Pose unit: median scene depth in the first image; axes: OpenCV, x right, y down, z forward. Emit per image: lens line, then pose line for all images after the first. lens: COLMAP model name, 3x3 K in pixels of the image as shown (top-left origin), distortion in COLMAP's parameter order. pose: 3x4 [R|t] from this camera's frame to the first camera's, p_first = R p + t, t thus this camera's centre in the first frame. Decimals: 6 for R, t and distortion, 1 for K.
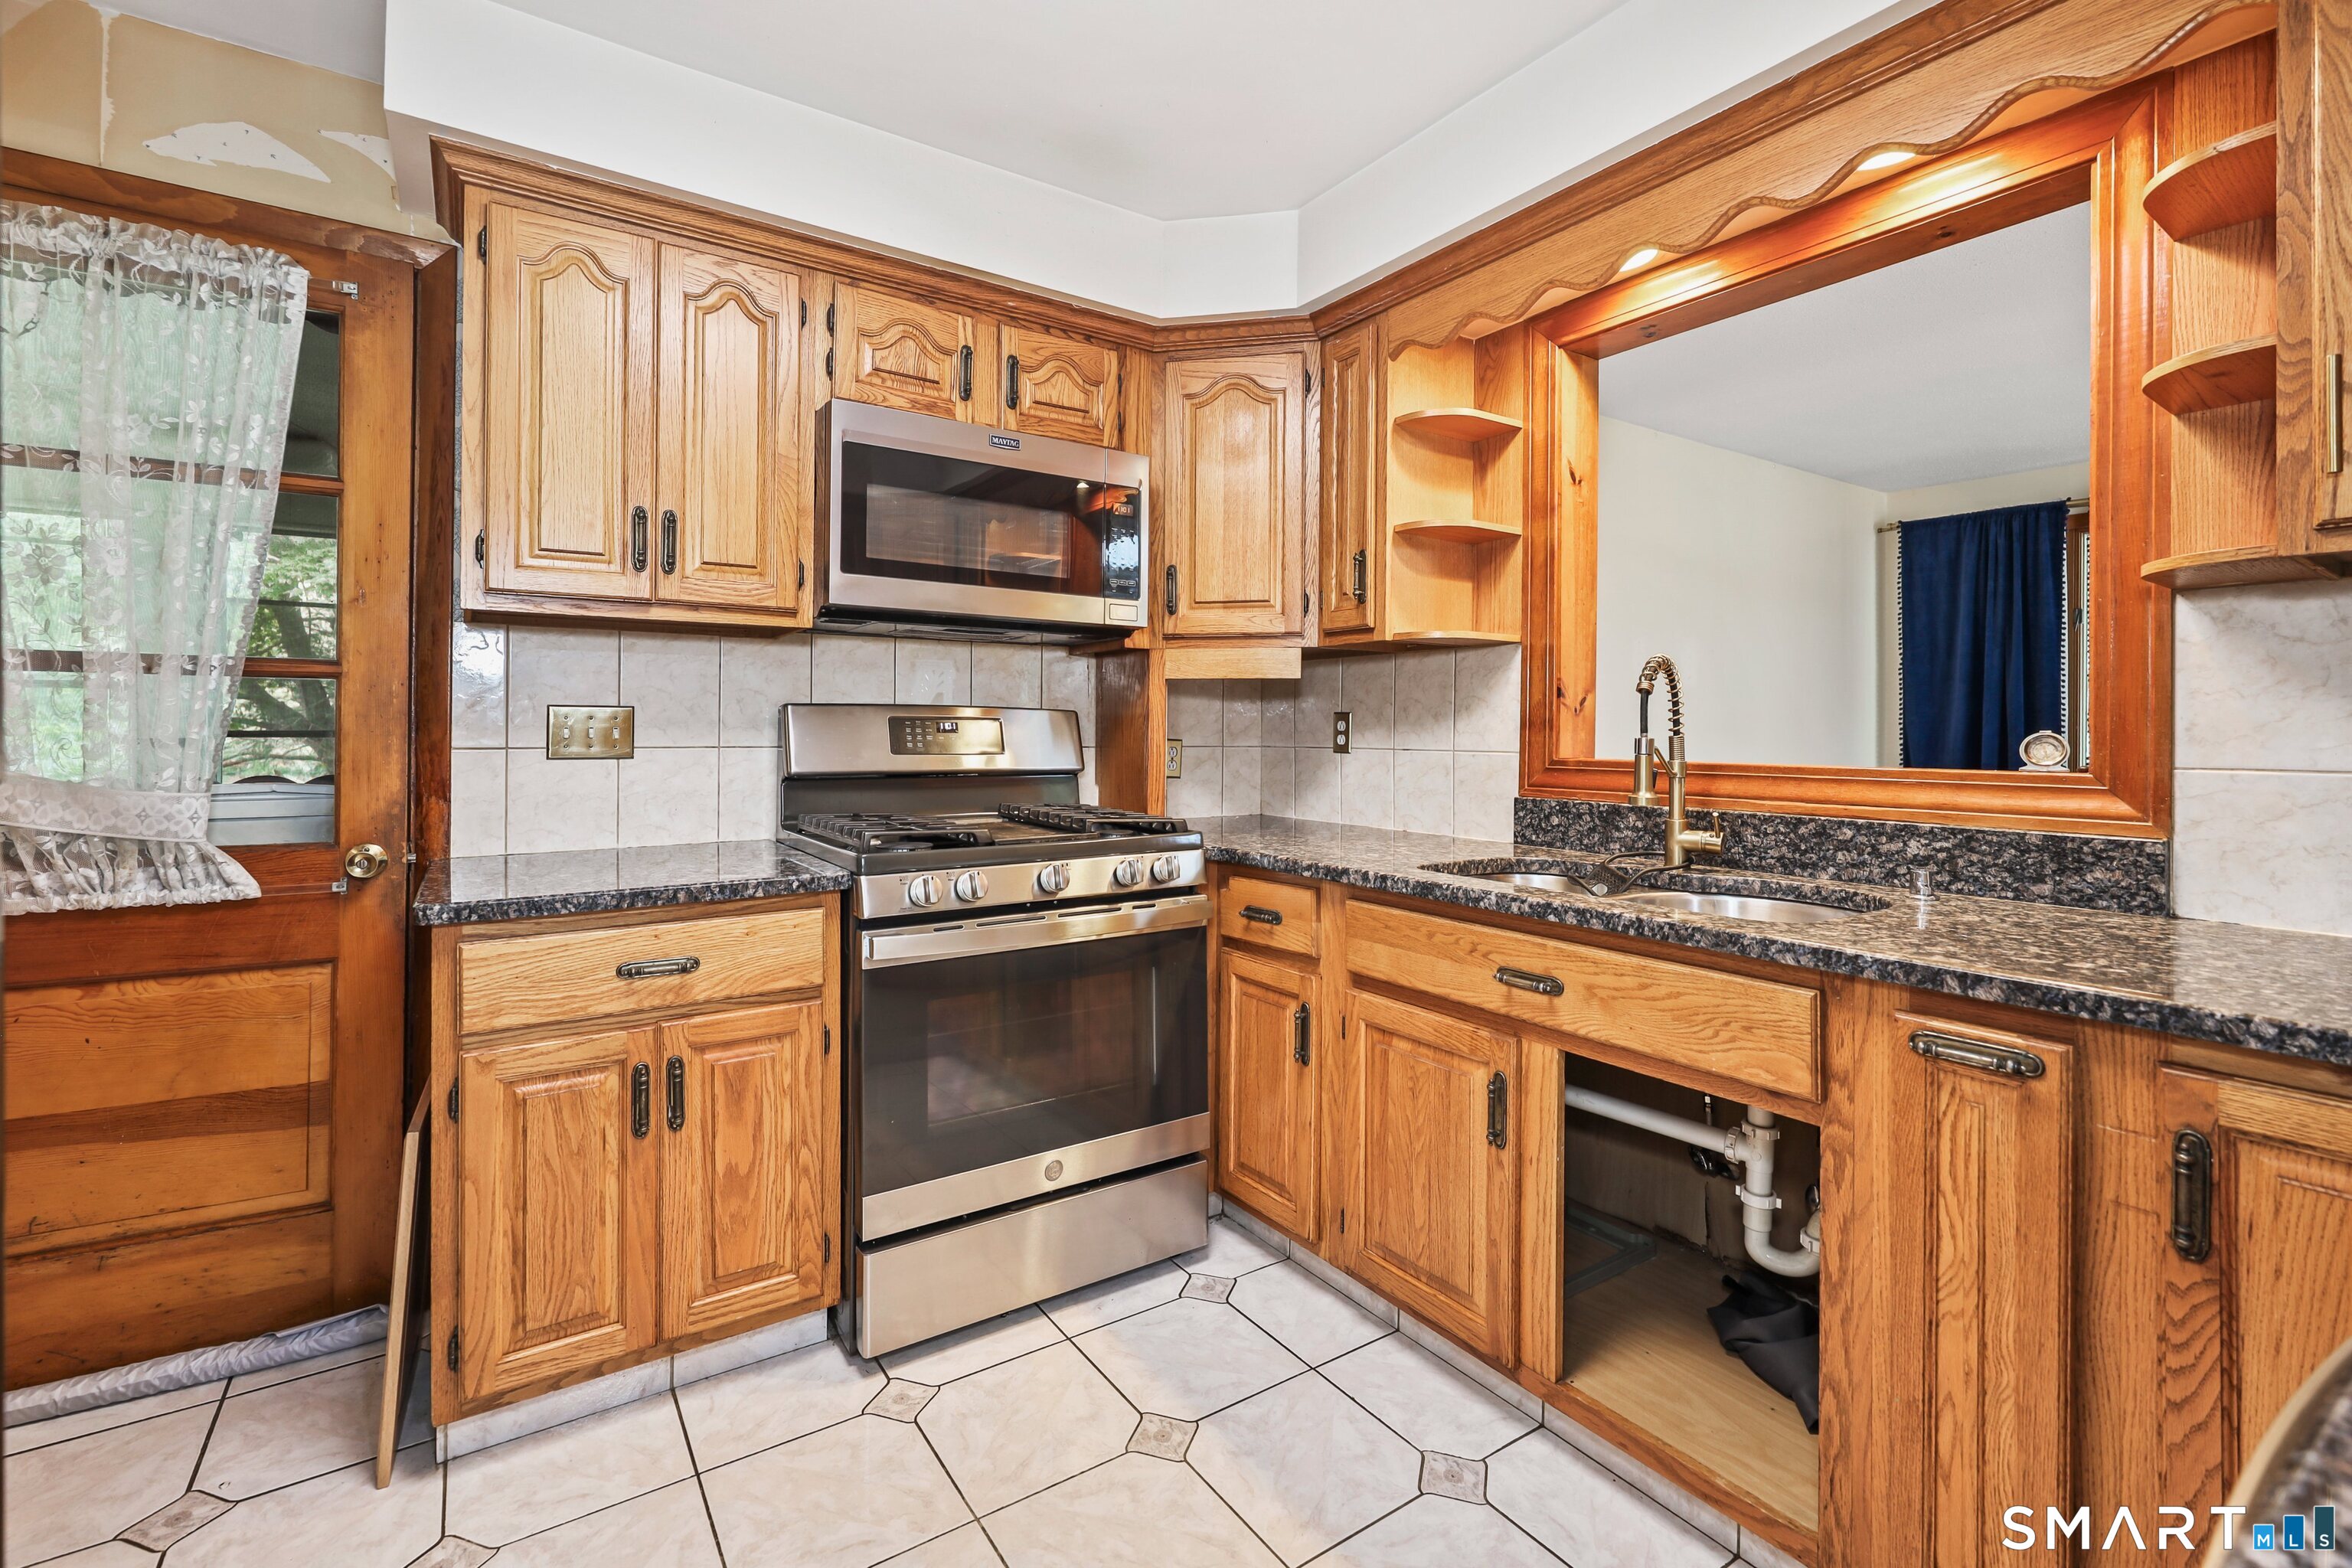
lens RADIAL K [[1044.8, 0, 1175.8], [0, 1044.8, 728.5], [0, 0, 1]] dist [-0.001612, -0.000008]
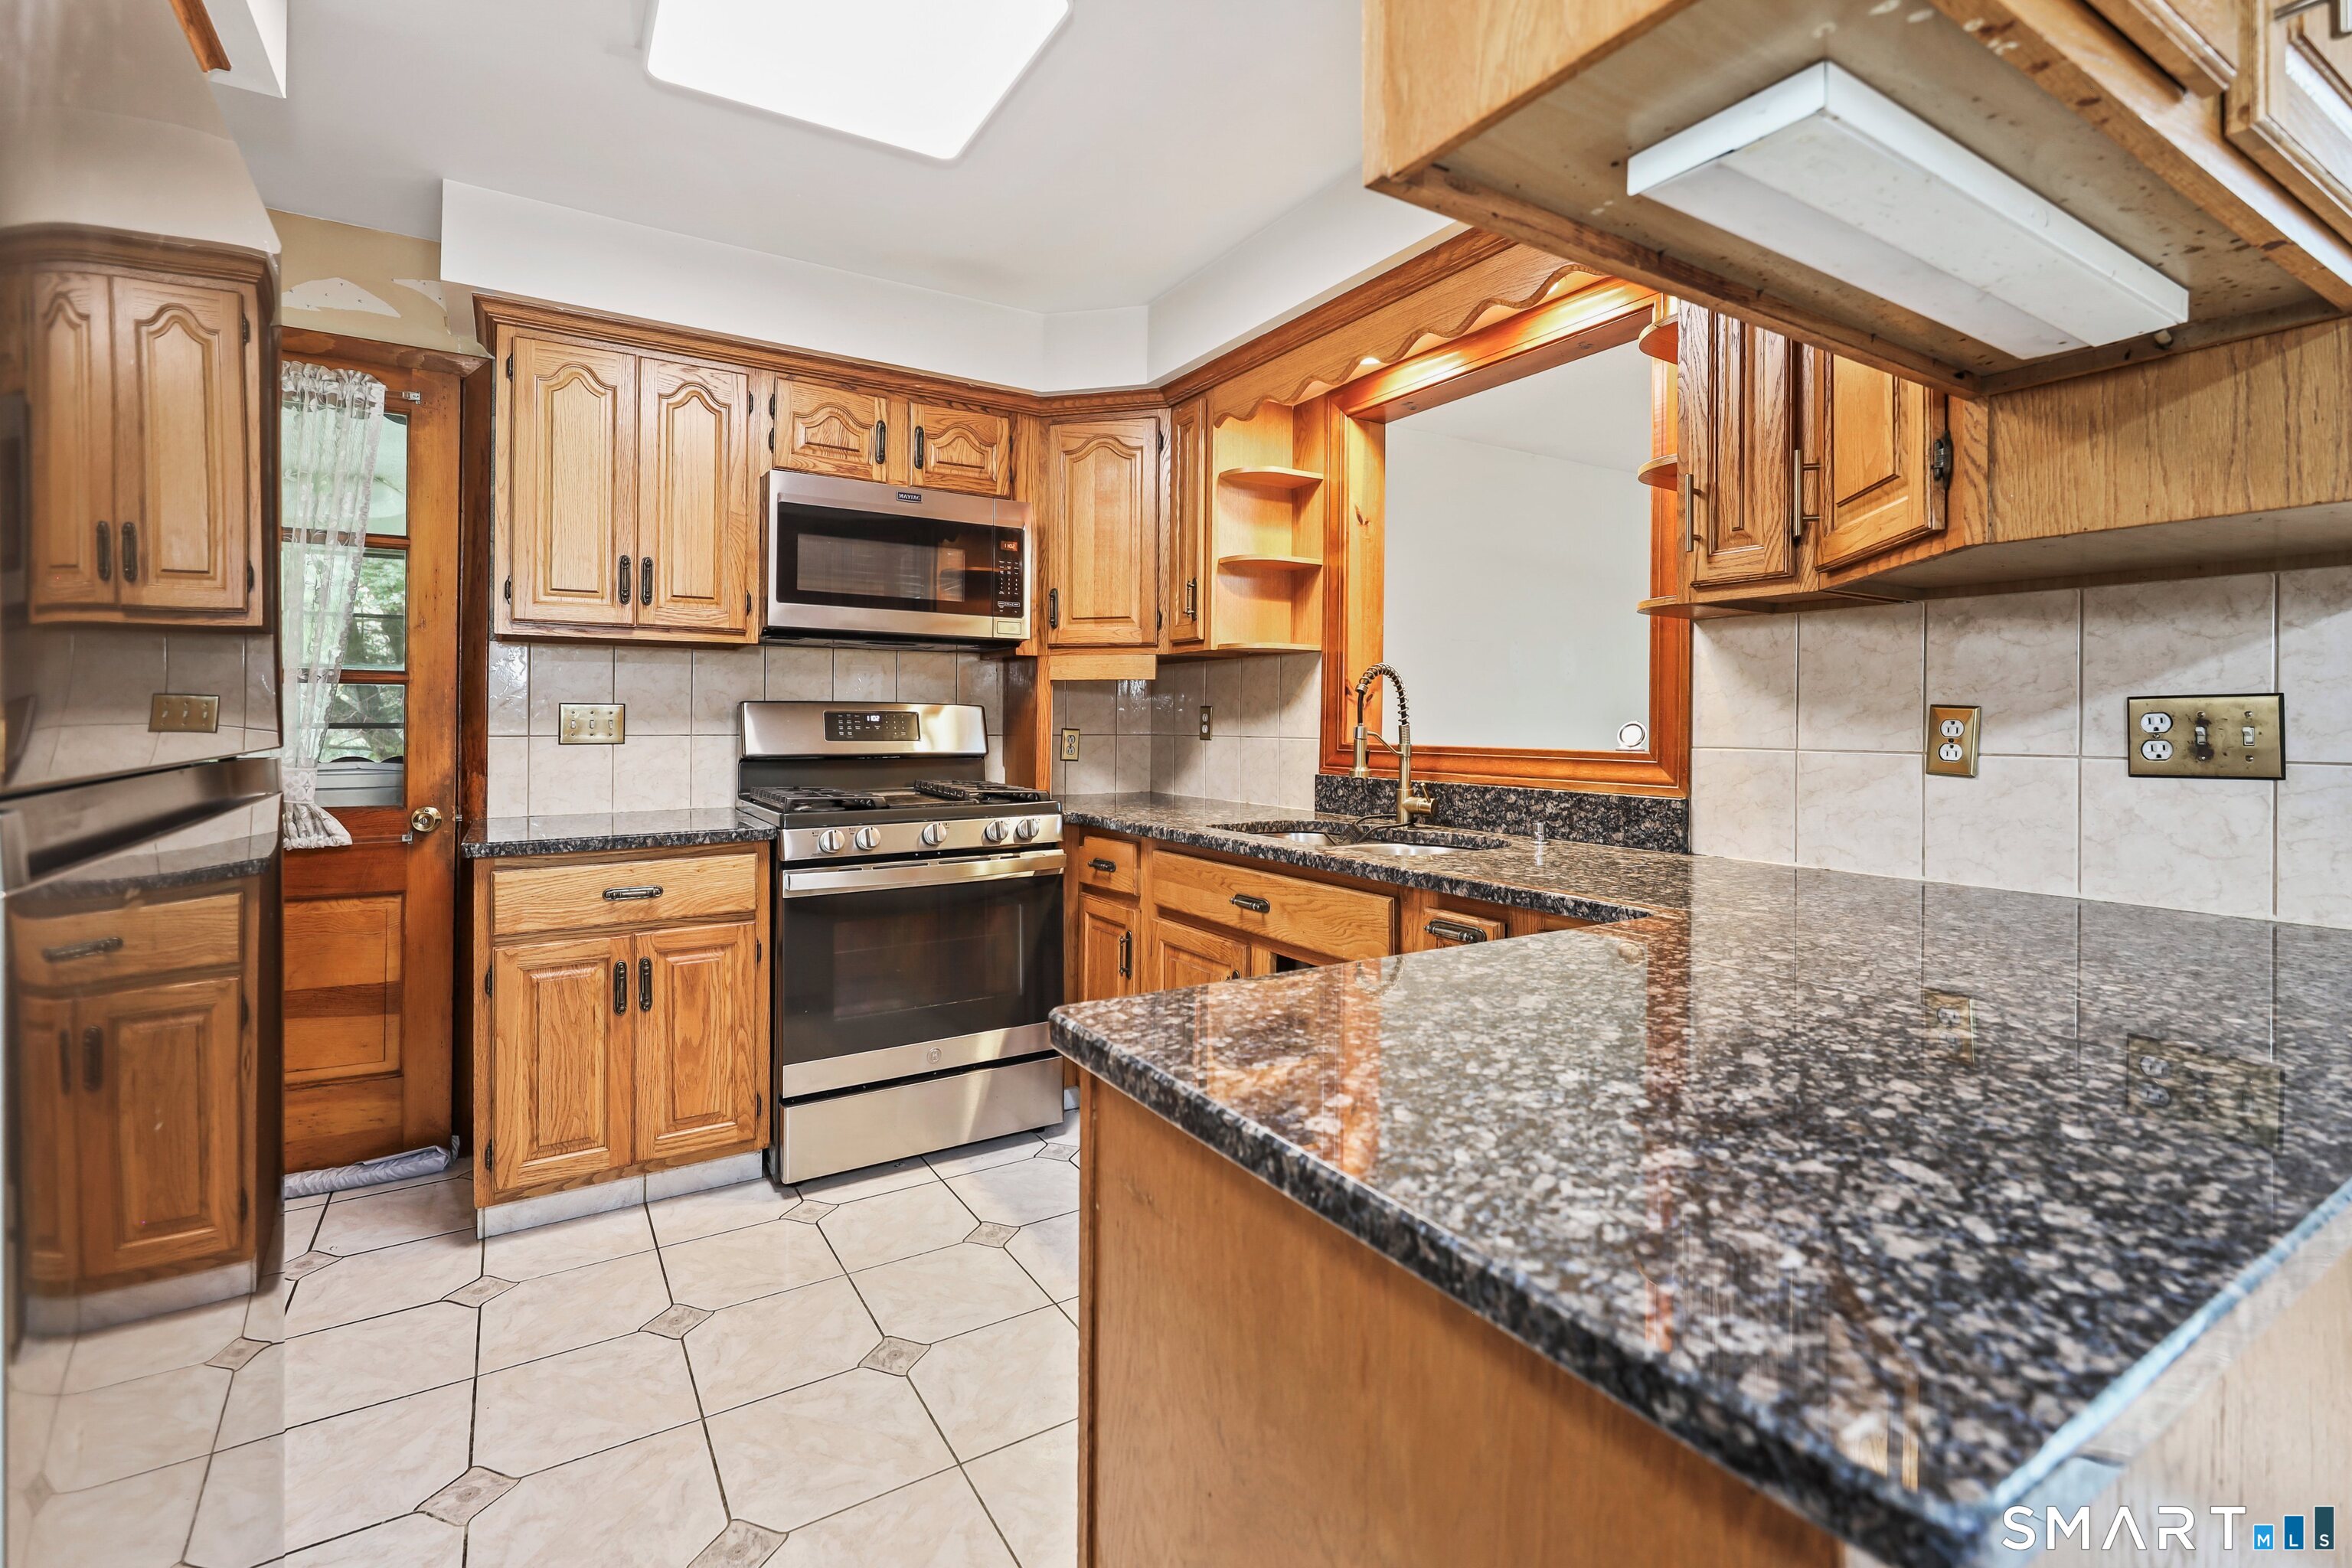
lens RADIAL K [[1045.0, 0, 1162.1], [0, 1045.0, 717.8], [0, 0, 1]] dist [-0.002539, -0.000409]
pose [[0.999361, -0.001855, -0.035689, 0.224162], [0.001783, 0.999996, -0.002044, 0.000171], [0.035692, 0.001980, 0.999361, -0.315773]]
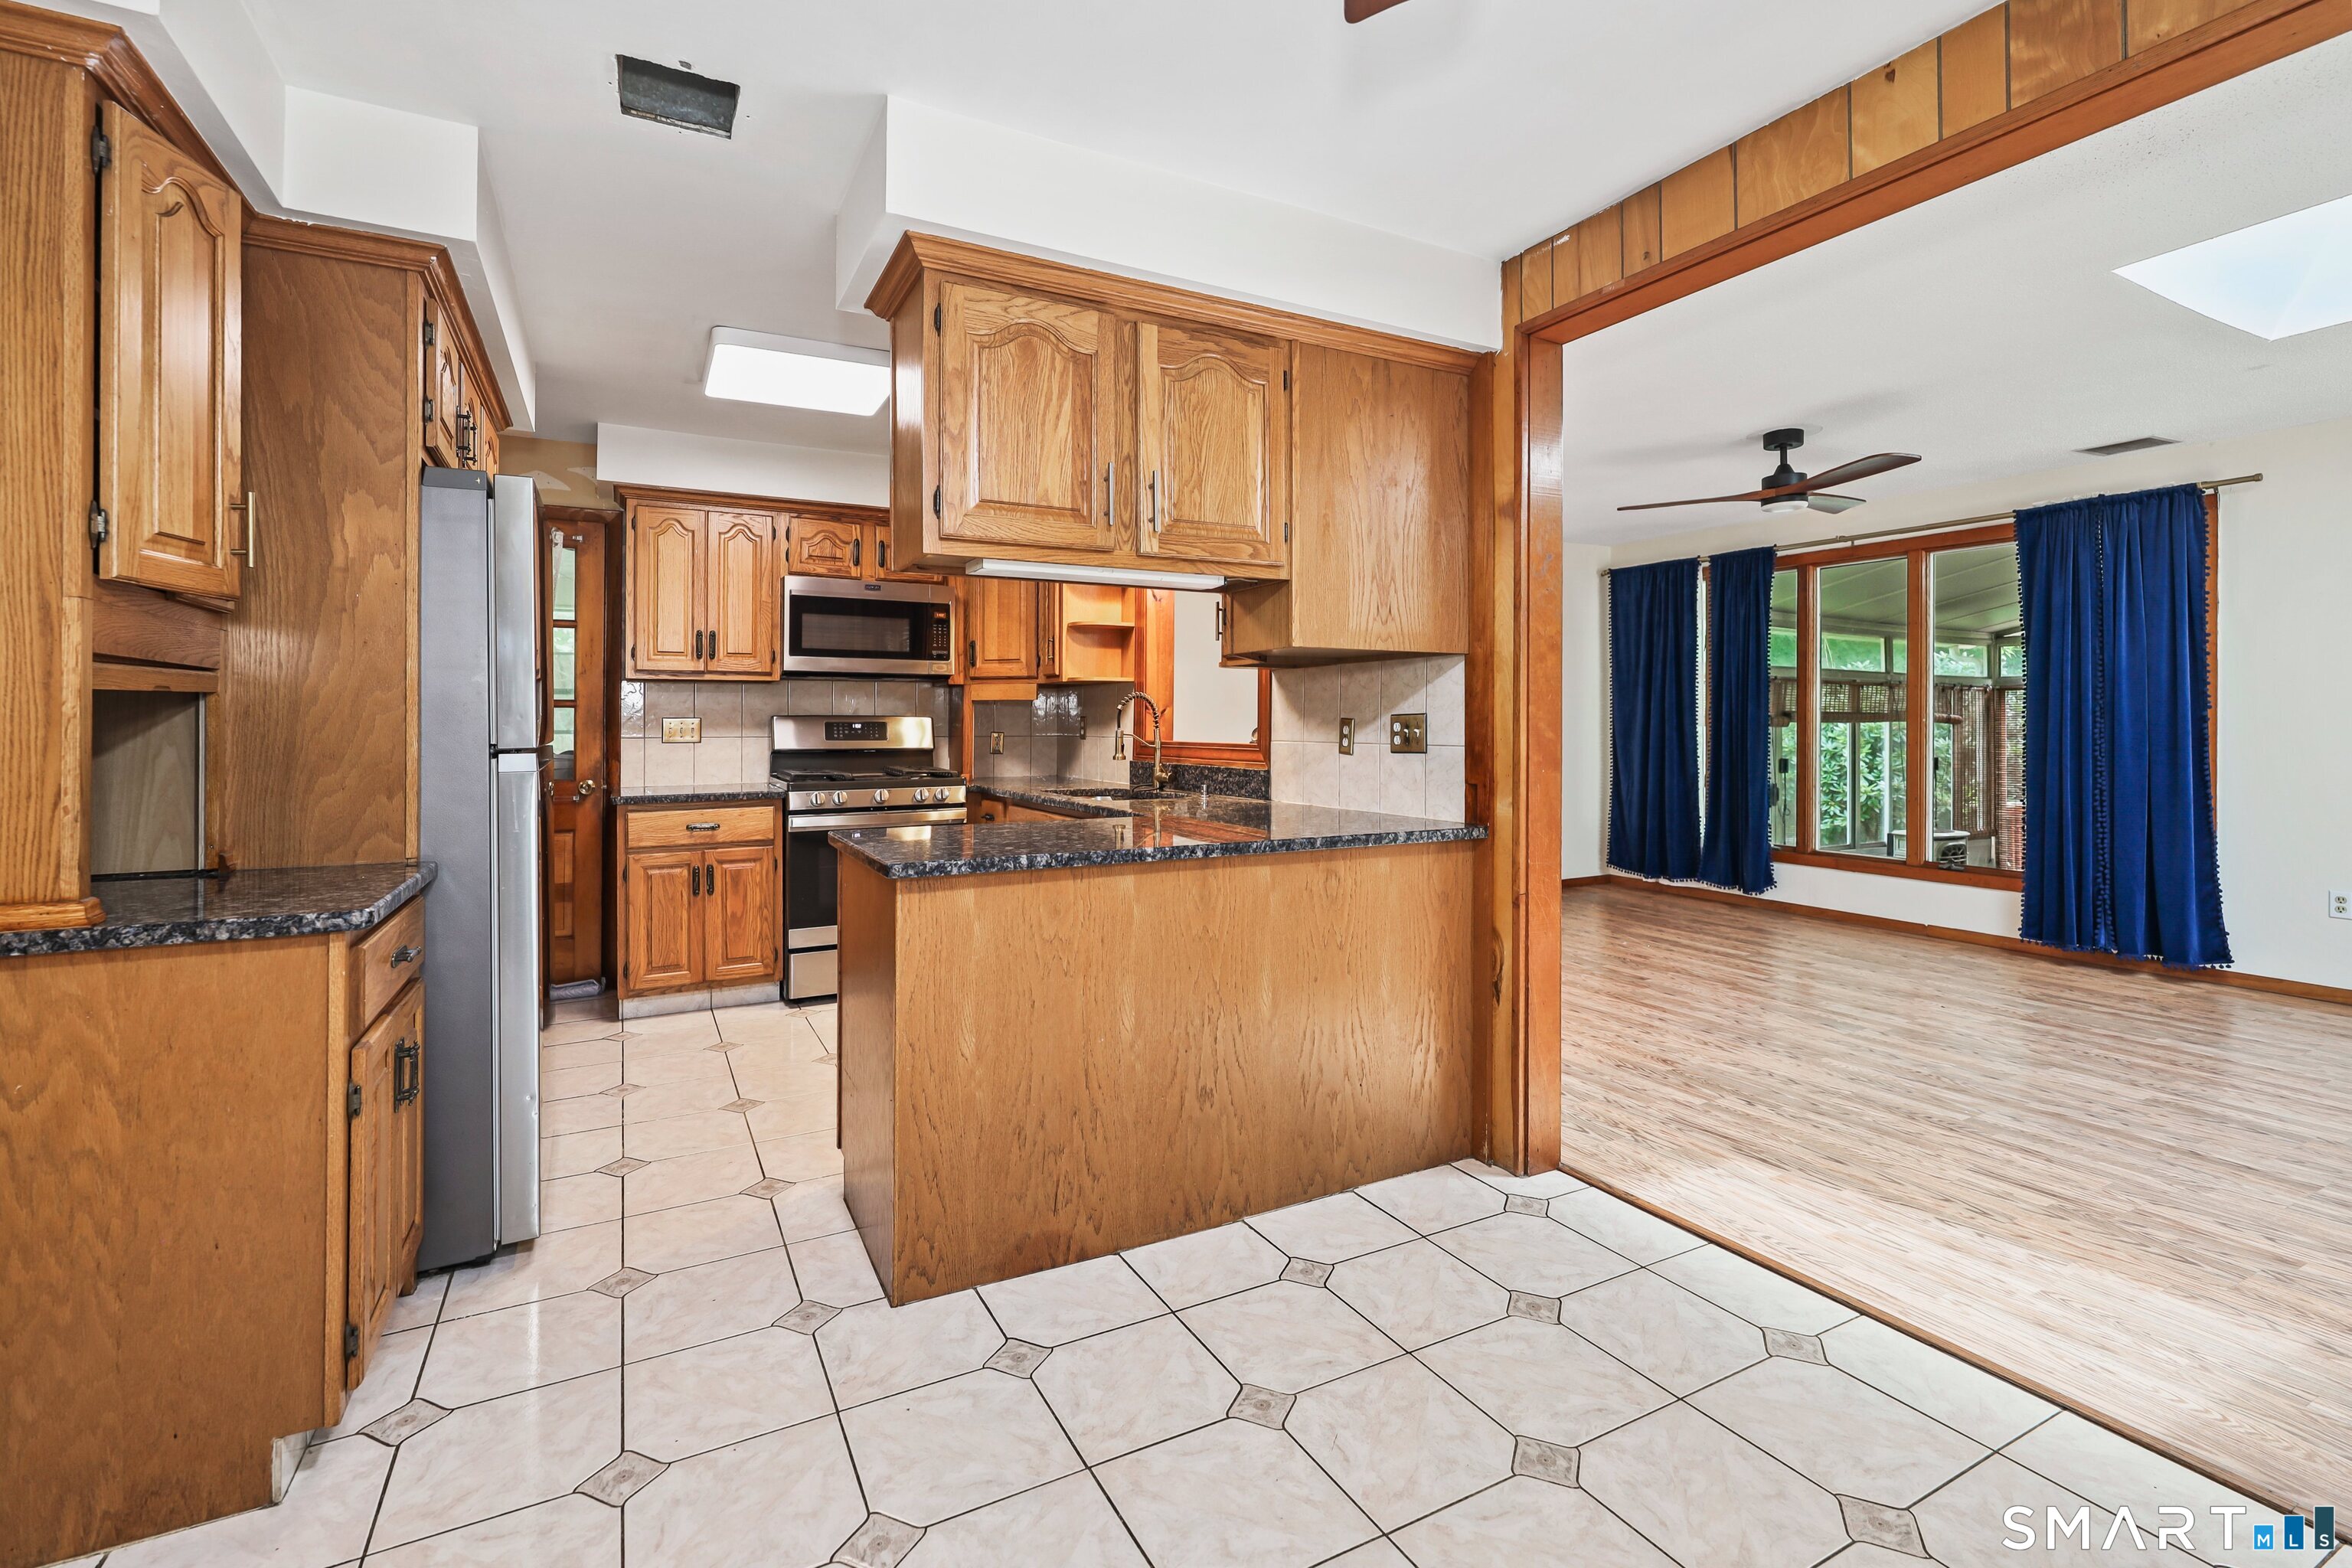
lens RADIAL K [[1034.2, 0, 1188.2], [0, 1034.2, 717.0], [0, 0, 1]] dist [-0.023623, -0.000152]
pose [[0.996012, -0.007426, -0.088915, 0.734830], [0.006942, 0.999959, -0.005747, -0.004725], [0.088954, 0.005107, 0.996023, -1.118113]]
